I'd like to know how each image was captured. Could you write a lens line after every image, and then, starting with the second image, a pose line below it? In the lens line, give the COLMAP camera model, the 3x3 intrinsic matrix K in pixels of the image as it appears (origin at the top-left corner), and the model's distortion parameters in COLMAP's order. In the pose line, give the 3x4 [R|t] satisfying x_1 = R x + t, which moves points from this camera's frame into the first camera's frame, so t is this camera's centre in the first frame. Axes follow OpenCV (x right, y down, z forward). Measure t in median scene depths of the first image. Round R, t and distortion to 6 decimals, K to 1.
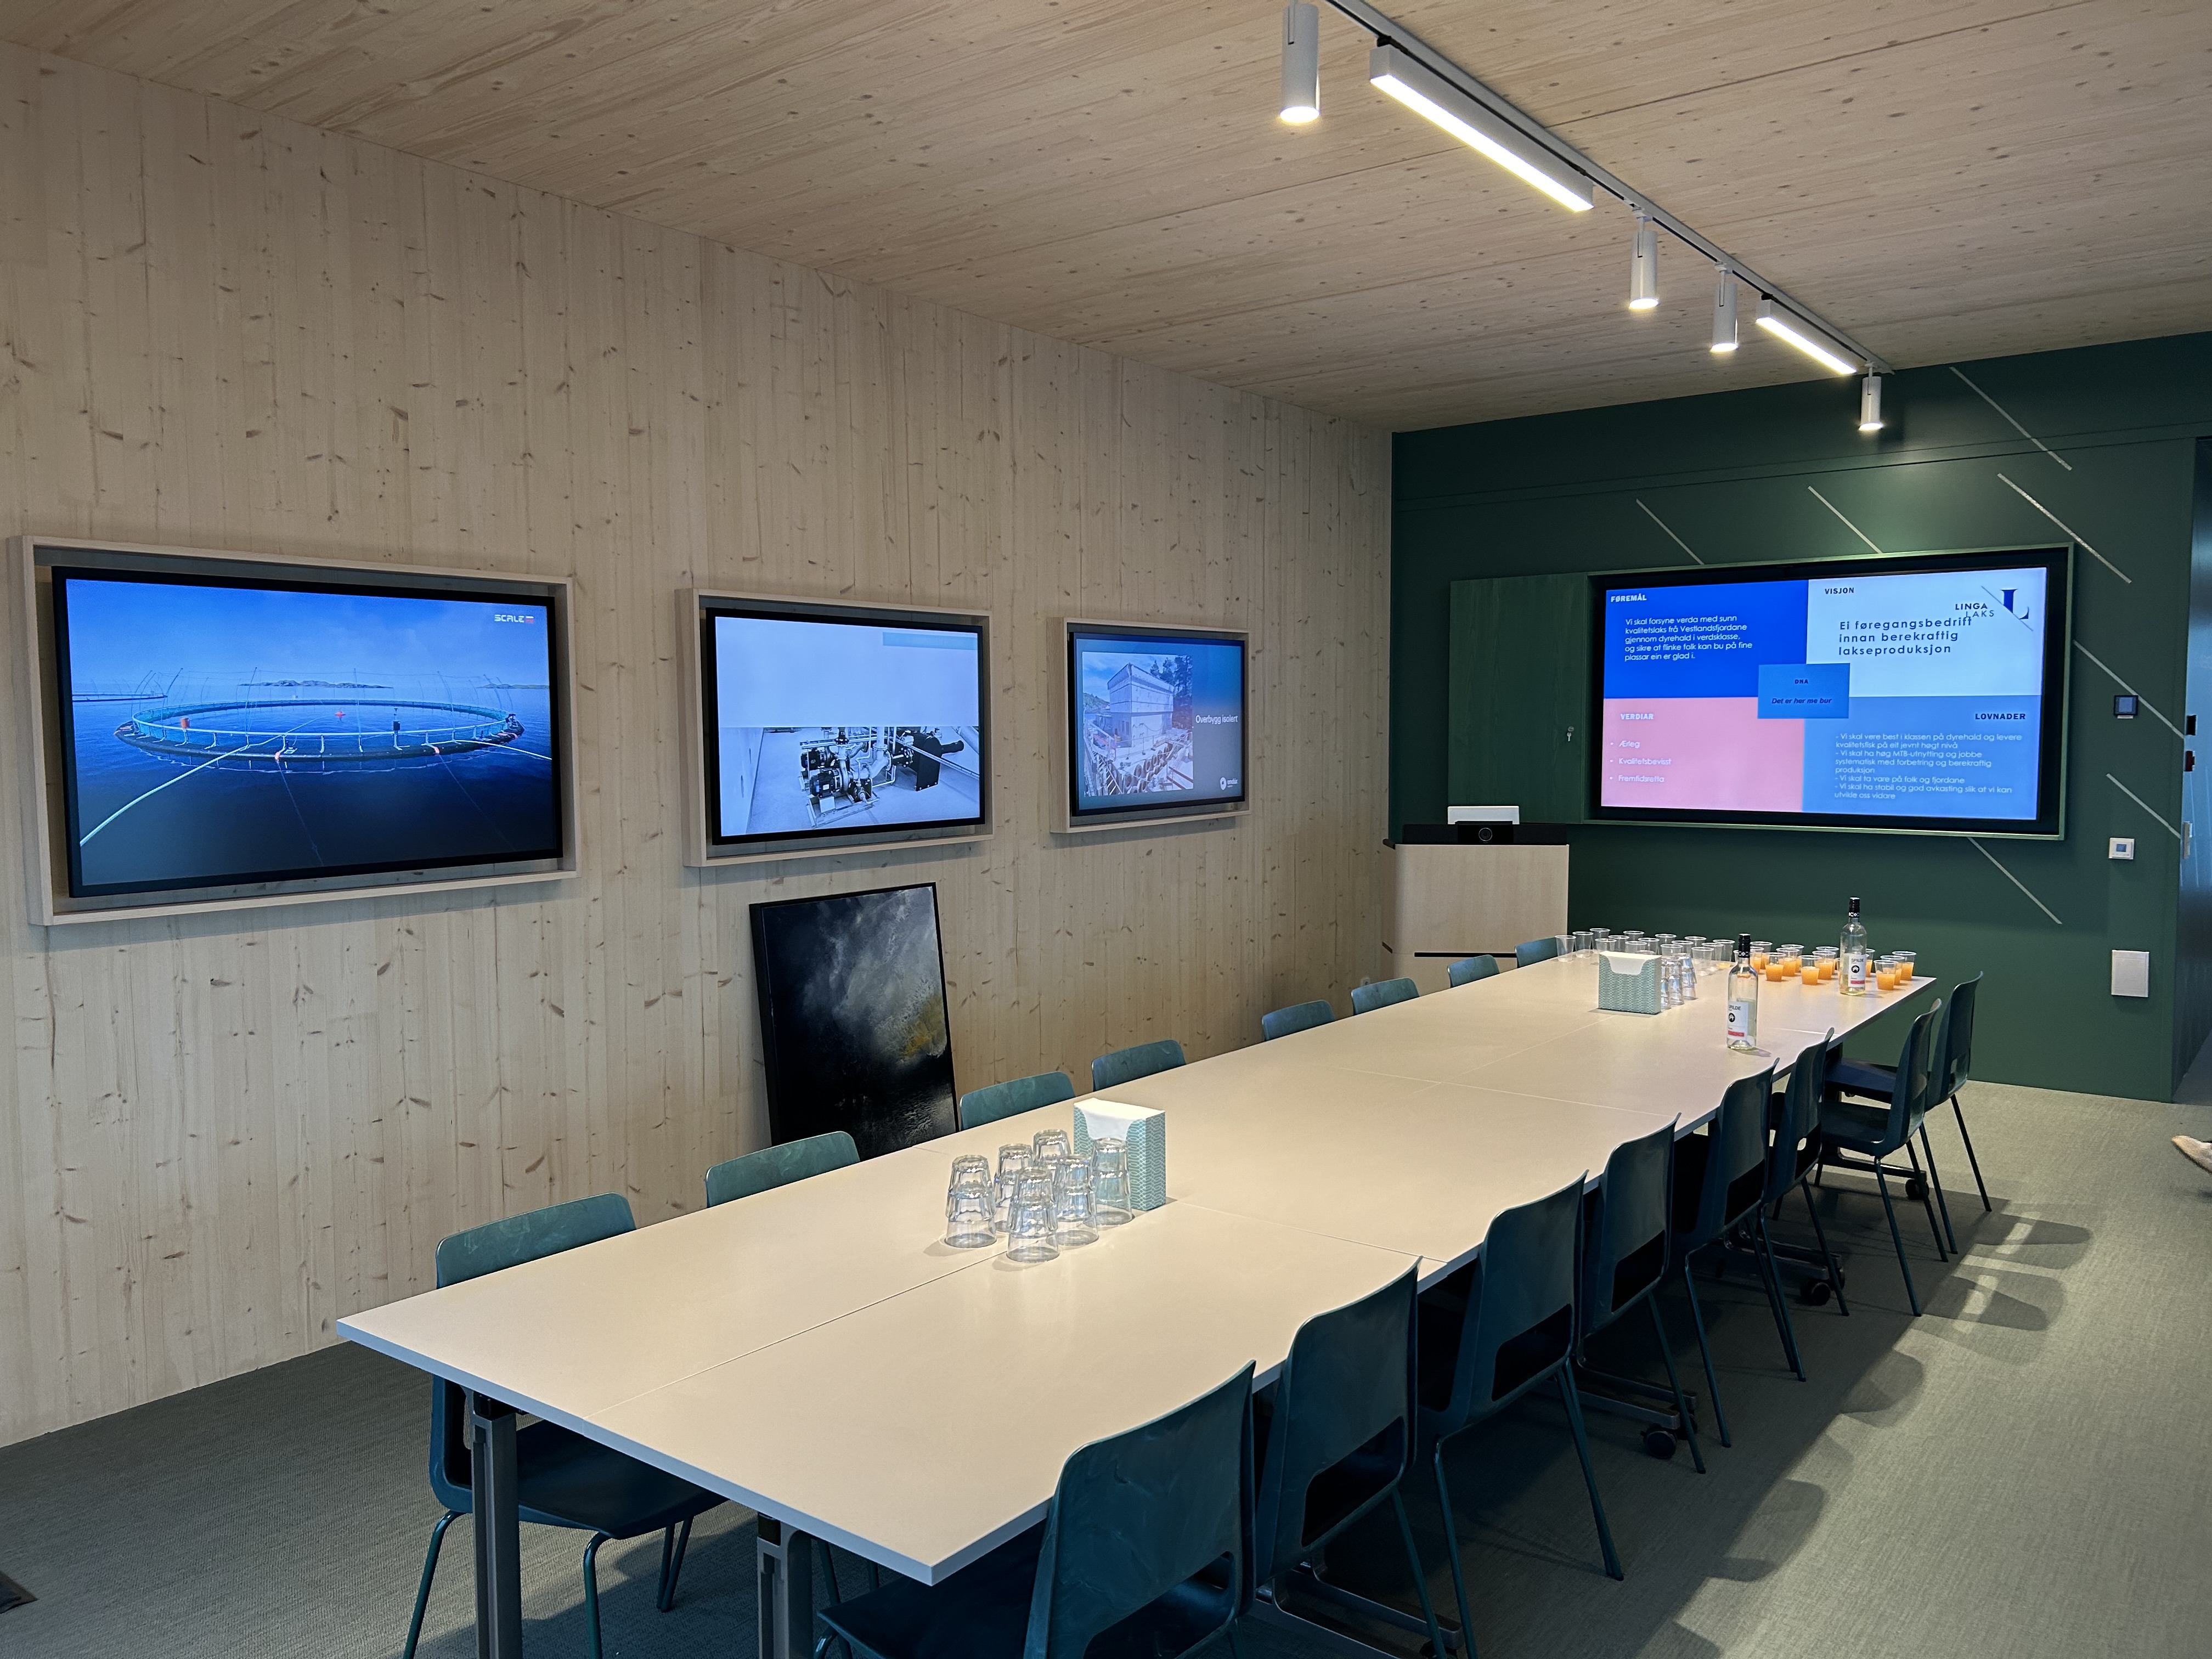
lens RADIAL K [[1654.8, 0, 1111.1], [0, 1654.8, 839.2], [0, 0, 1]] dist [0.036411, -0.008141]
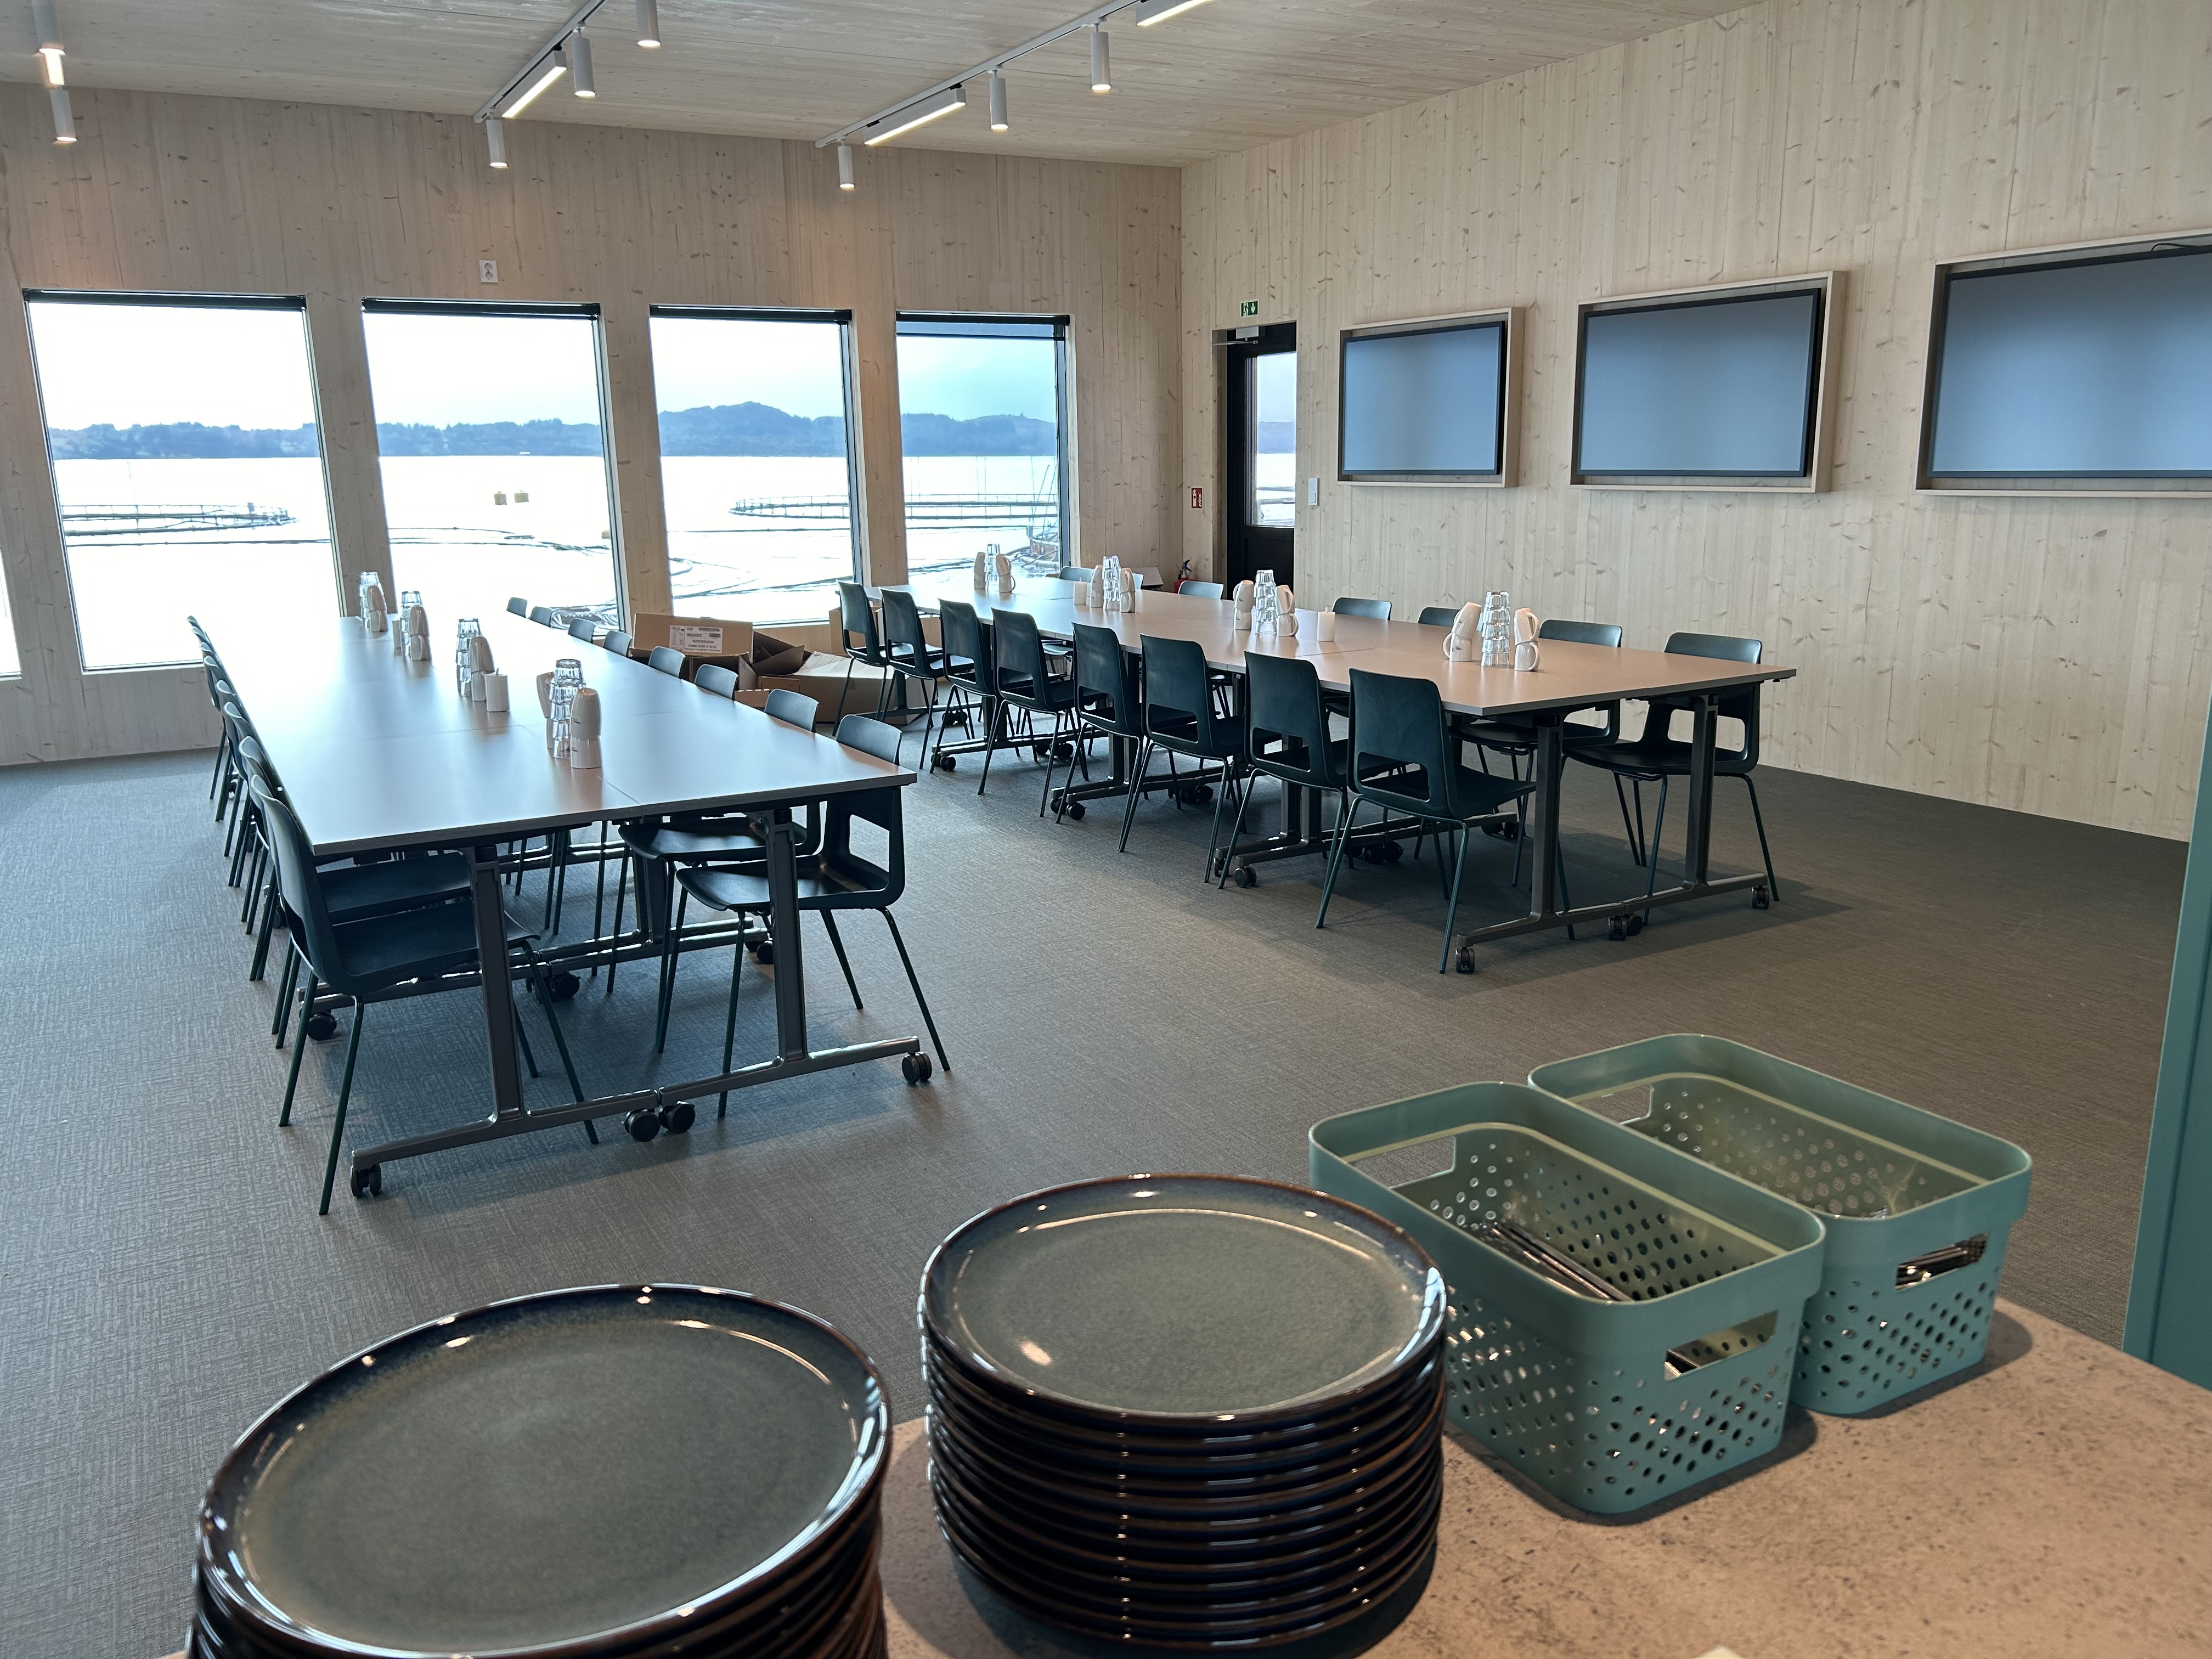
lens RADIAL K [[1662.3, 0, 1072.8], [0, 1662.3, 798.5], [0, 0, 1]] dist [0.048989, -0.001934]
pose [[-0.409147, 0.208549, -0.888316, 1.172380], [-0.042493, 0.968120, 0.246856, -0.058731], [0.911478, 0.138747, -0.387242, 1.038239]]
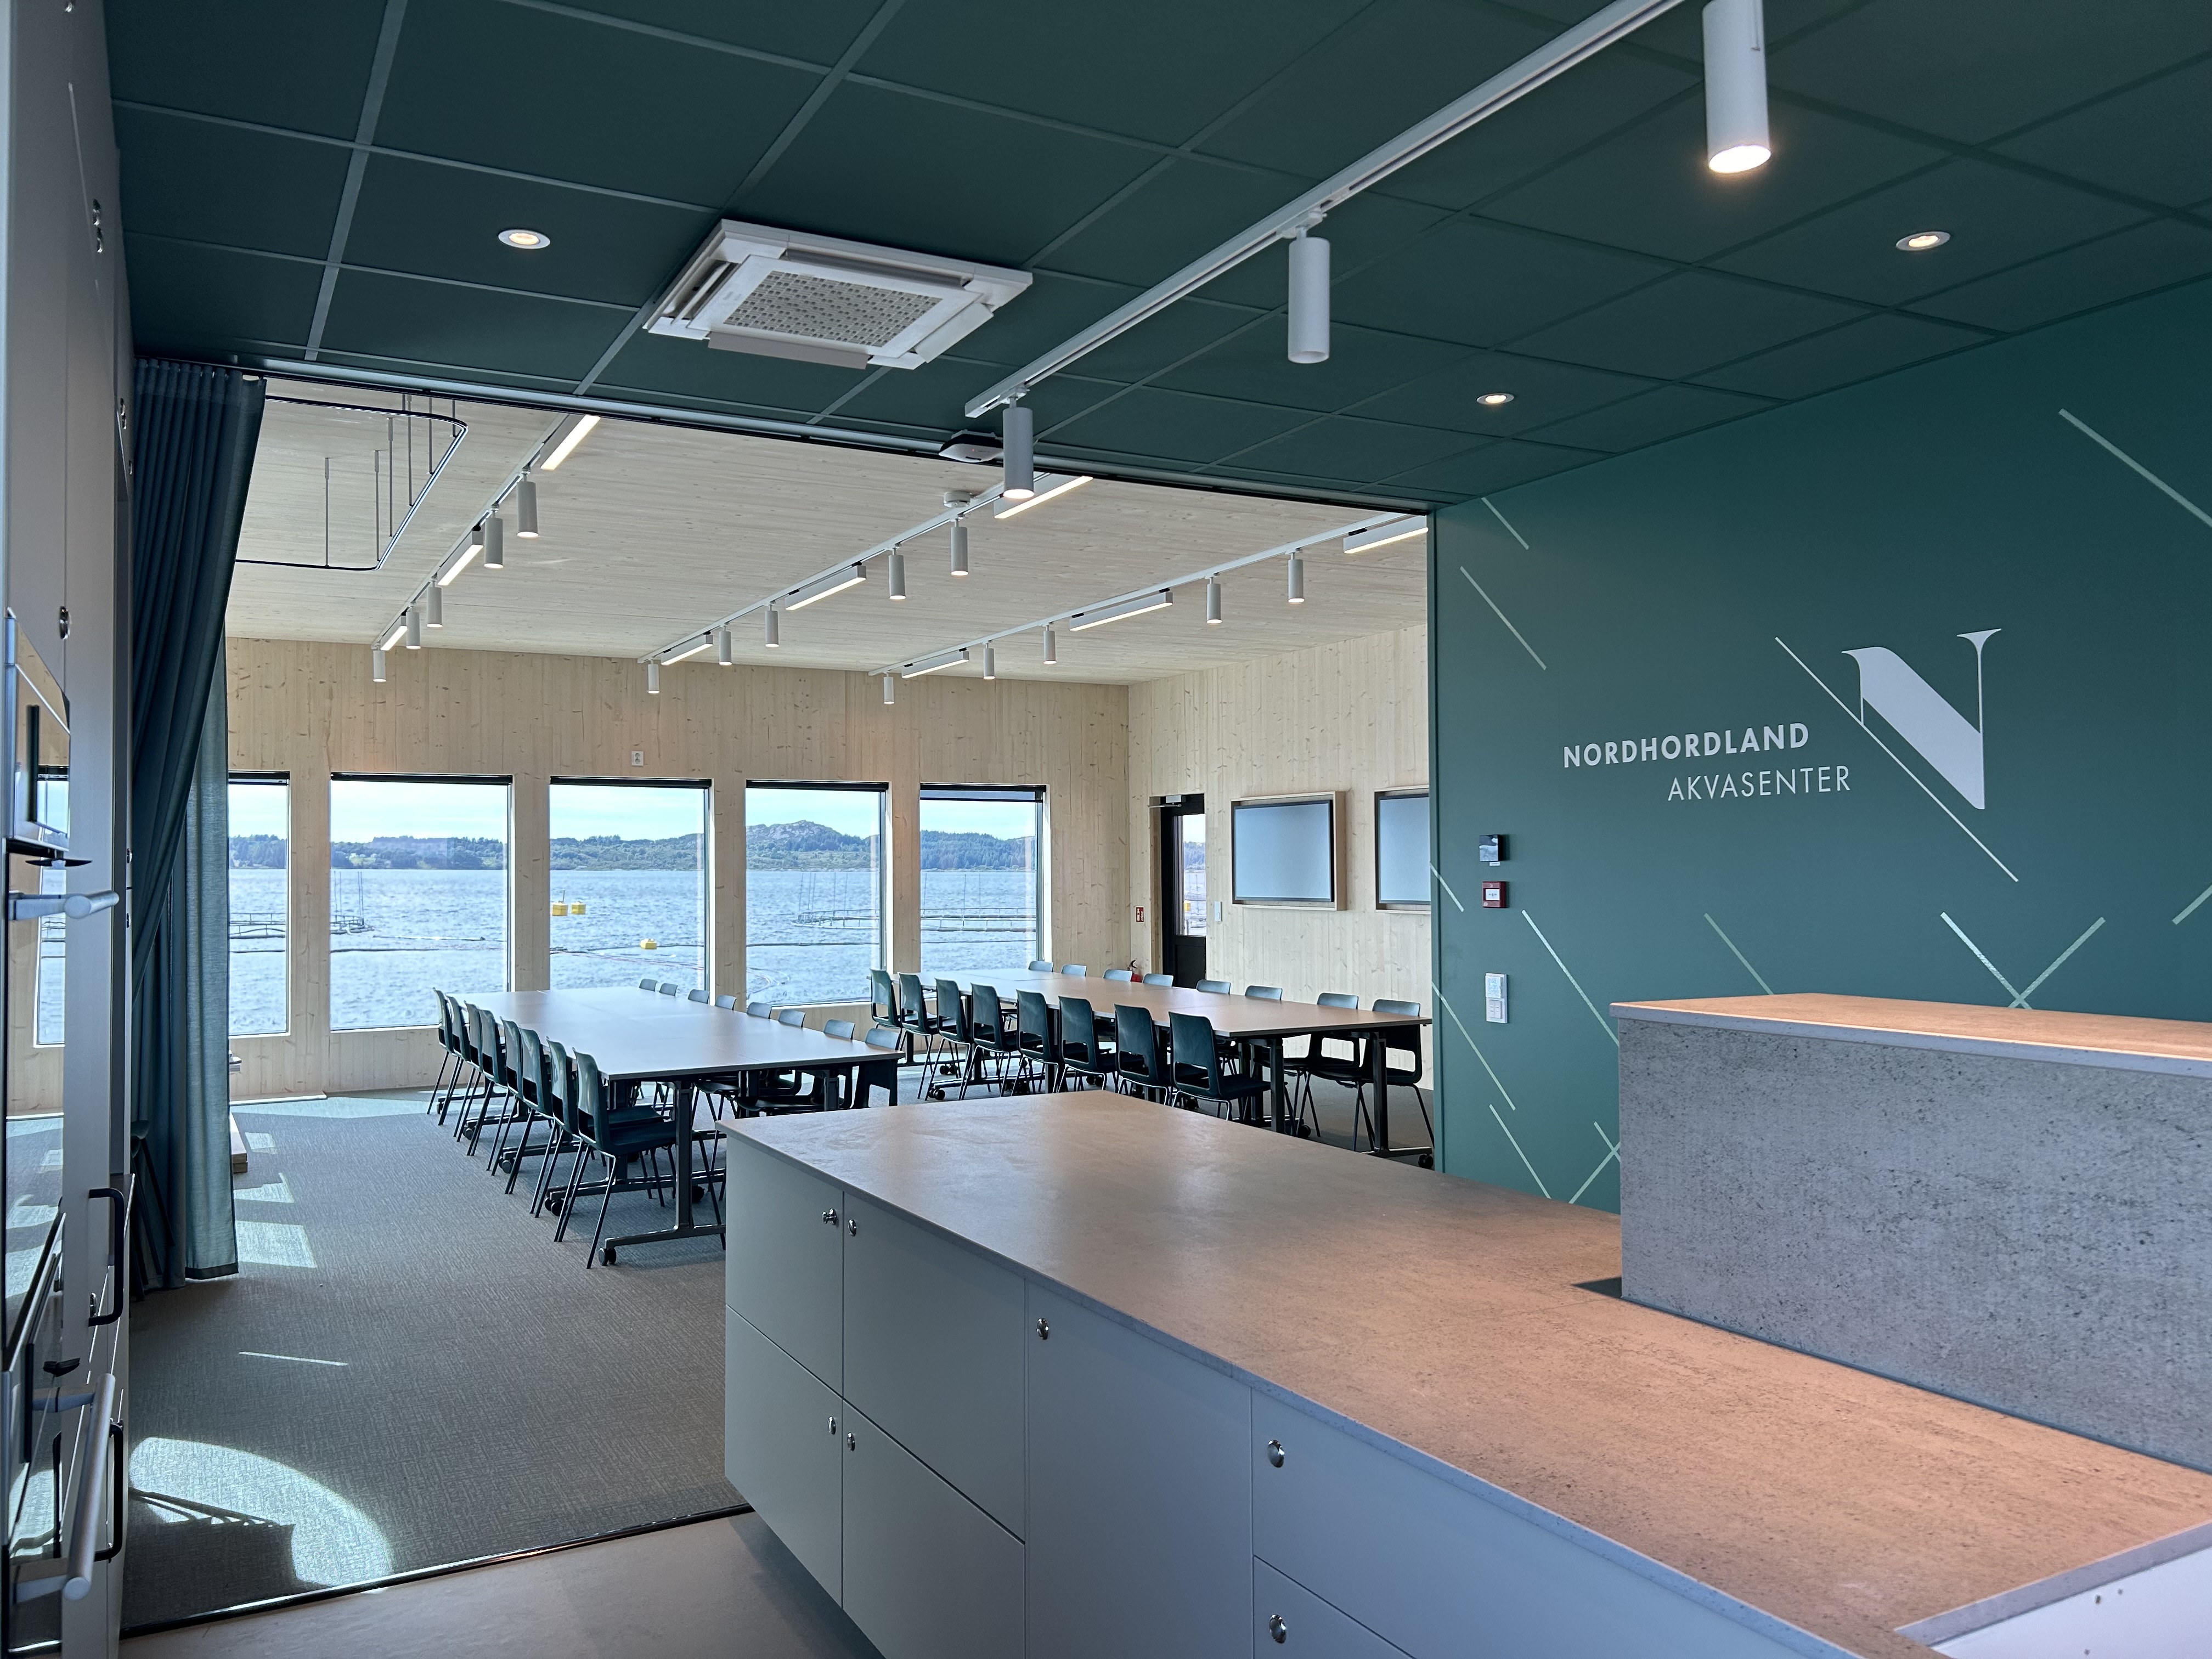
lens RADIAL K [[1654.8, 0, 1111.1], [0, 1654.8, 839.2], [0, 0, 1]] dist [0.036411, -0.008141]
pose [[-0.405986, -0.001784, -0.913878, 1.657615], [-0.054351, 0.998275, 0.022196, -0.096324], [0.912262, 0.058681, -0.405382, 1.344012]]
